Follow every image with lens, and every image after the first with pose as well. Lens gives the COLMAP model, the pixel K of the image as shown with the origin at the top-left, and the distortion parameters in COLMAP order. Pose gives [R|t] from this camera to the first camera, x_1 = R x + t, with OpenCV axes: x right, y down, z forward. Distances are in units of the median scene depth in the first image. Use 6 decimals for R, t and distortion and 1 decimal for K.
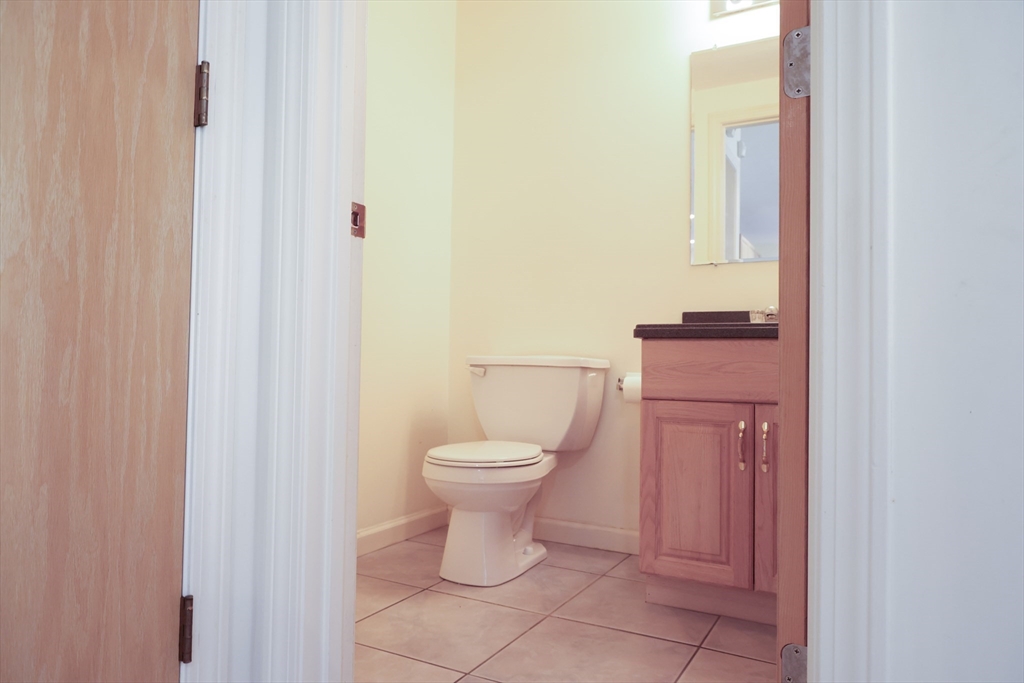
lens RADIAL K [[677.6, 0, 513.7], [0, 677.6, 341.7], [0, 0, 1]] dist [-0.017832, 0.006089]
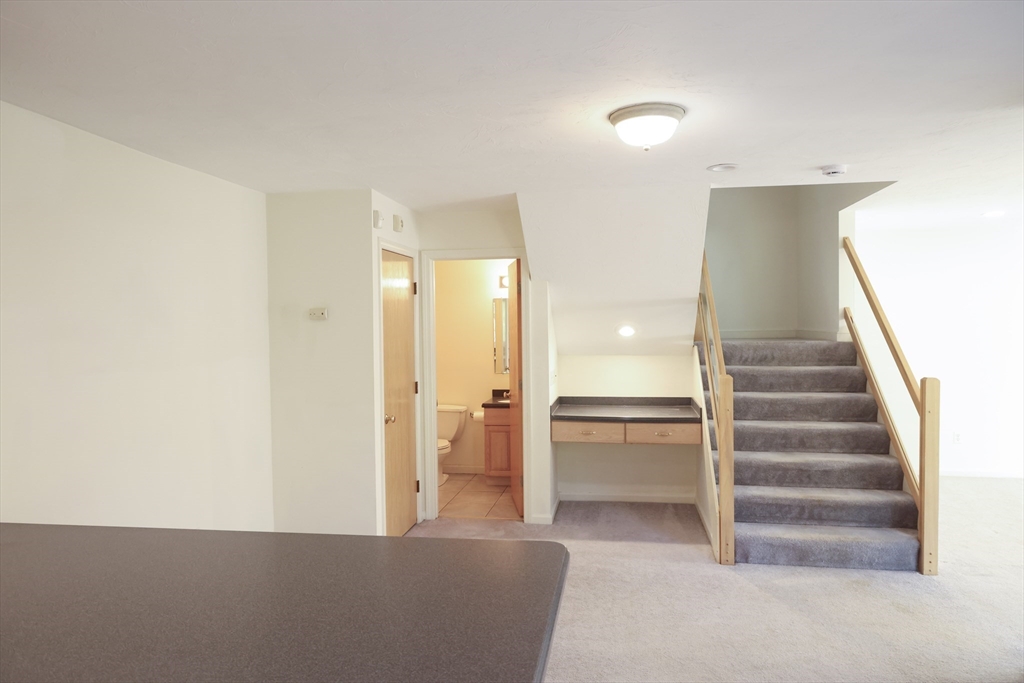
lens RADIAL K [[677.6, 0, 511.6], [0, 677.6, 341.8], [0, 0, 1]] dist [-0.017832, 0.006089]
pose [[0.944640, -0.035612, 0.326170, -0.773961], [0.015380, 0.997806, 0.064399, -0.549899], [-0.327747, -0.055817, 0.943115, -2.216900]]
